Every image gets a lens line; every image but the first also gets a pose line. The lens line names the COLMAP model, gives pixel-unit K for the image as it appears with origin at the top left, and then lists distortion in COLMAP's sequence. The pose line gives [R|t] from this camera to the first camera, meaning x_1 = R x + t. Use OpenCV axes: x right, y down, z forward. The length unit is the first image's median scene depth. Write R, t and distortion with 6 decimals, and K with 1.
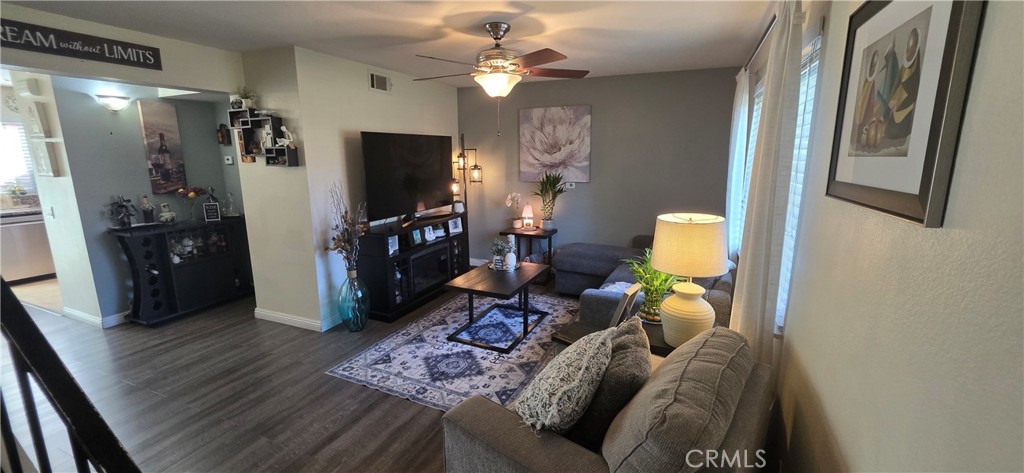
lens RADIAL K [[409.3, 0, 508.2], [0, 409.3, 232.8], [0, 0, 1]] dist [0.000714, 0.000511]
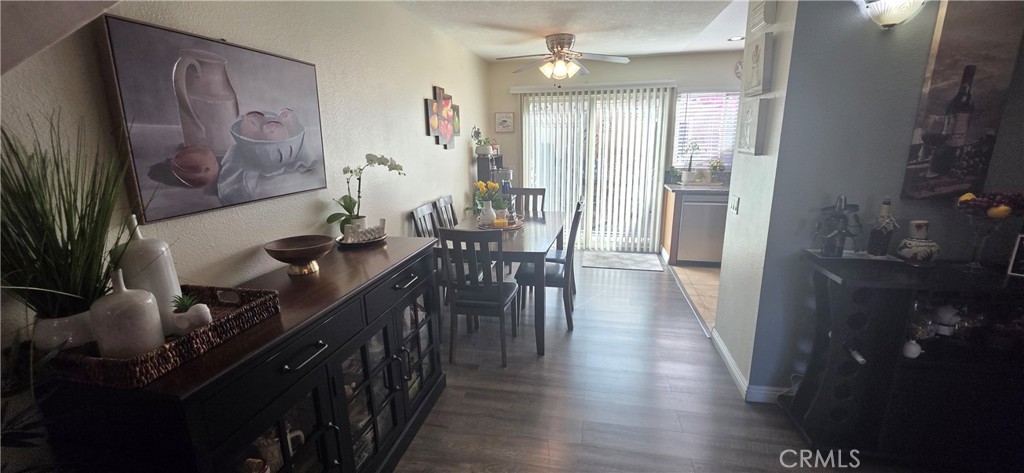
lens RADIAL K [[409.3, 0, 508.2], [0, 409.3, 232.8], [0, 0, 1]] dist [0.000714, 0.000511]
pose [[0.214853, 0.222227, -0.951027, -0.514772], [-0.179389, 0.966181, 0.185241, -0.063411], [0.960030, 0.130804, 0.247452, 0.452887]]
